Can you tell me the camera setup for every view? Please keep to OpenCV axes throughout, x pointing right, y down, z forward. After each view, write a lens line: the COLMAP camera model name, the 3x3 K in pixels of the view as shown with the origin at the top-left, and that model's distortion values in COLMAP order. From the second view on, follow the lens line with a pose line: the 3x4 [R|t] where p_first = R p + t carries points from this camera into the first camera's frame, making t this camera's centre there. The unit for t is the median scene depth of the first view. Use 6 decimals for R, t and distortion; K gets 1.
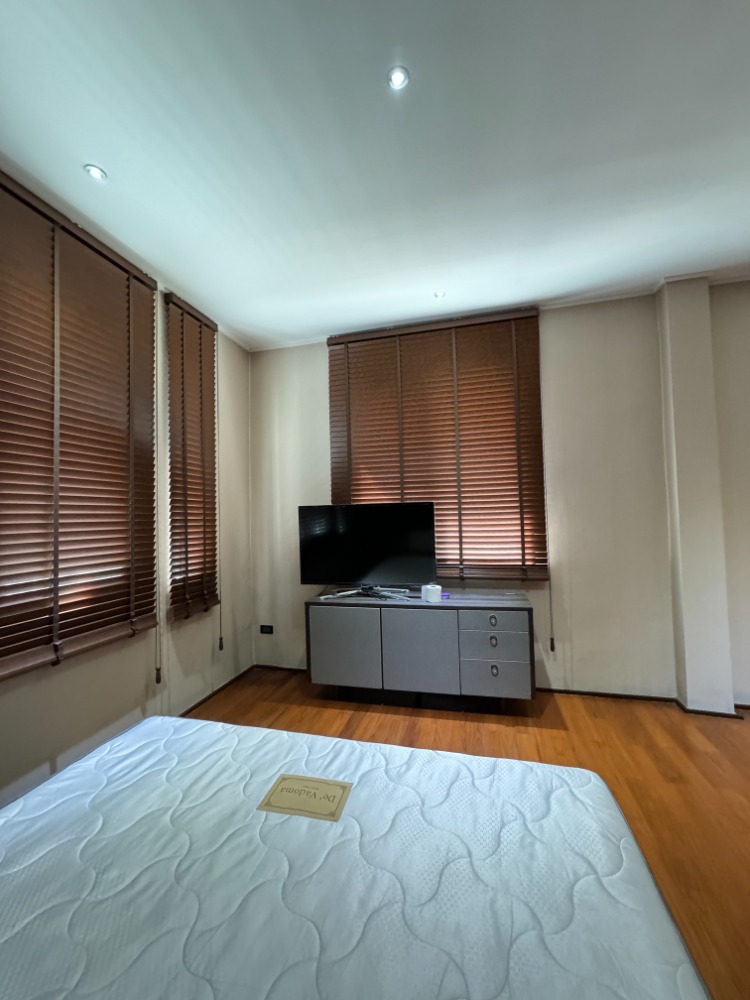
lens RADIAL K [[399.5, 0, 375.0], [0, 399.5, 500.0], [0, 0, 1]] dist [-0.001578, 0.000153]
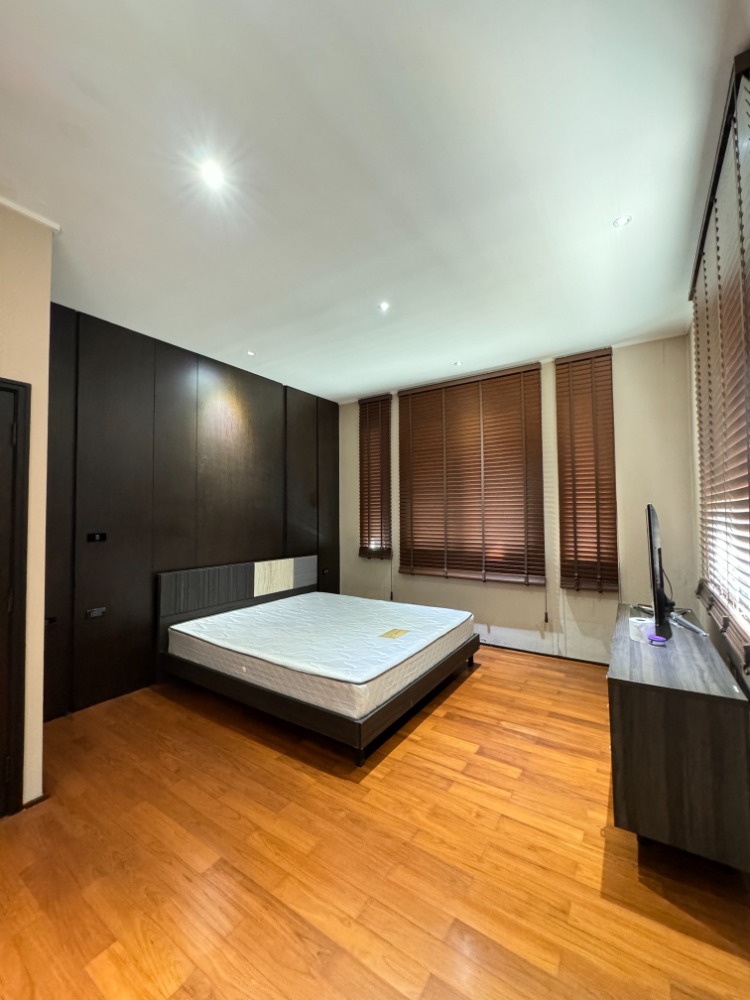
lens RADIAL K [[399.5, 0, 375.0], [0, 399.5, 500.0], [0, 0, 1]] dist [-0.001578, 0.000153]
pose [[-0.326264, -0.008028, -0.945245, 0.968083], [0.053648, 0.998195, -0.026995, -0.009719], [0.943755, -0.059518, -0.325245, 0.760439]]
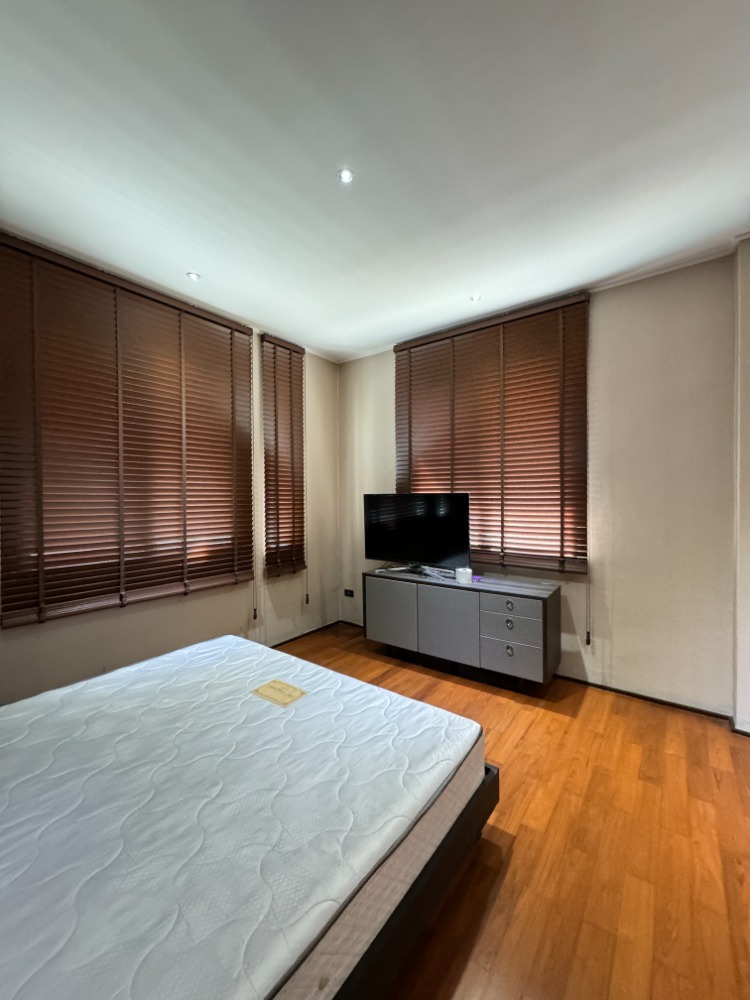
lens RADIAL K [[399.5, 0, 375.0], [0, 399.5, 500.0], [0, 0, 1]] dist [-0.001578, 0.000153]
pose [[0.923335, 0.022386, -0.383341, 0.325754], [-0.001217, 0.998465, 0.055376, -0.036651], [0.383992, -0.050664, 0.921945, -0.104738]]
